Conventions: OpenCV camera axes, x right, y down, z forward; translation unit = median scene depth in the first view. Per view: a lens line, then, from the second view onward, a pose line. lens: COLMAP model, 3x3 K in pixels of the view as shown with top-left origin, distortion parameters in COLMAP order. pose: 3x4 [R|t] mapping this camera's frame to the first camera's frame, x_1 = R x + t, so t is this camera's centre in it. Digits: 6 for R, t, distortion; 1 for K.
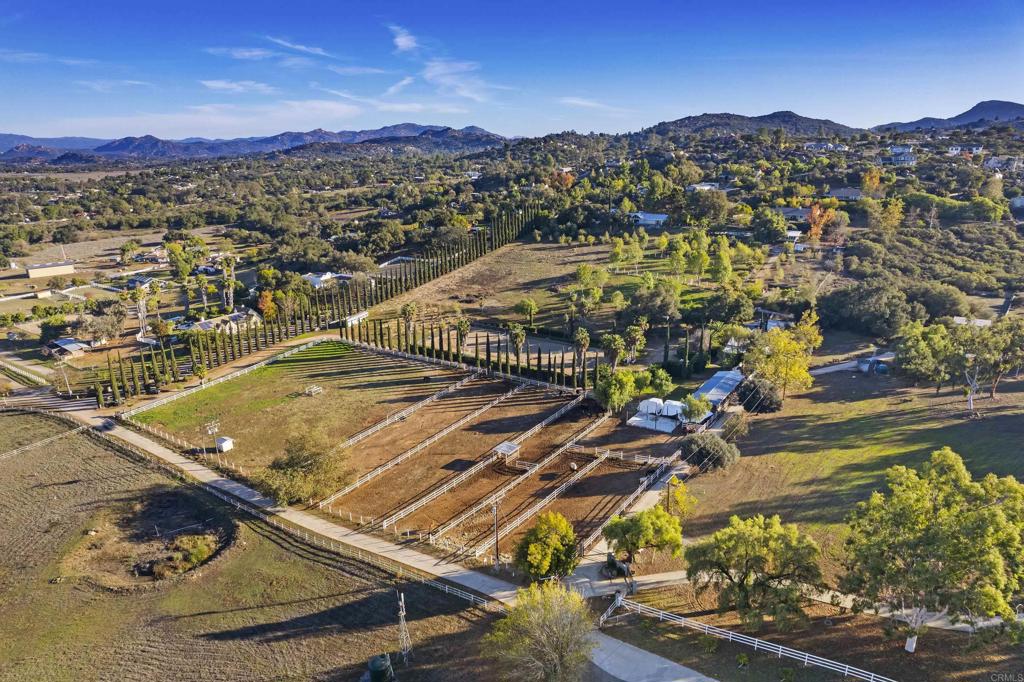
lens RADIAL K [[651.8, 0, 506.7], [0, 651.8, 340.6], [0, 0, 1]] dist [-0.075176, 0.067725]
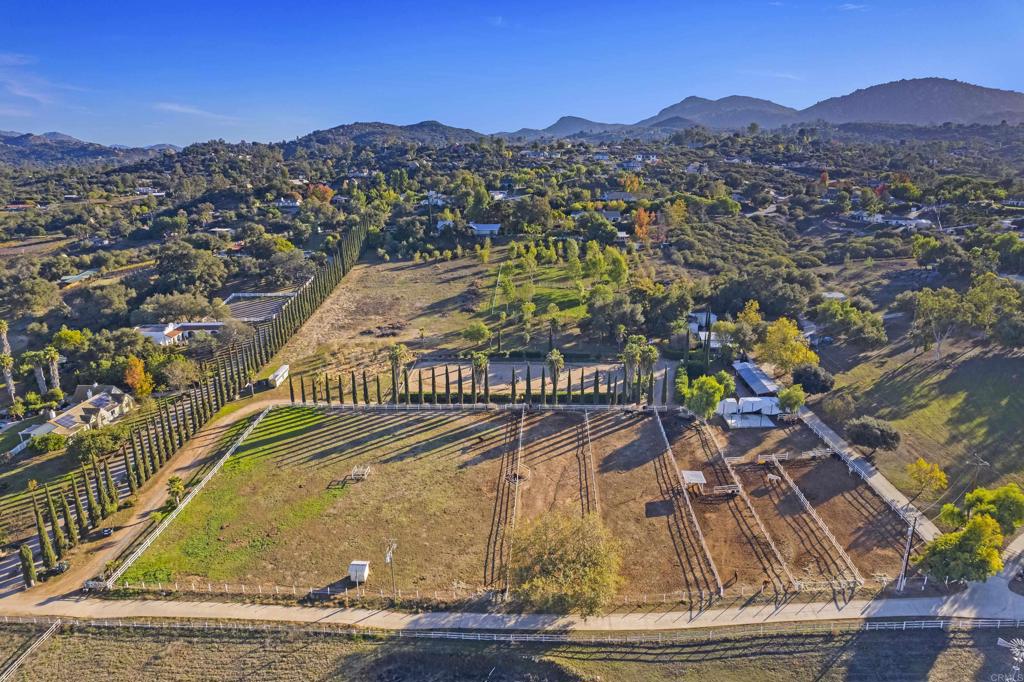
lens RADIAL K [[651.8, 0, 506.7], [0, 651.8, 340.6], [0, 0, 1]] dist [-0.075176, 0.067725]
pose [[0.854207, -0.142082, 0.500143, -0.411877], [0.147792, 0.988610, 0.028428, -0.061050], [-0.498485, 0.049634, 0.865476, 0.182127]]
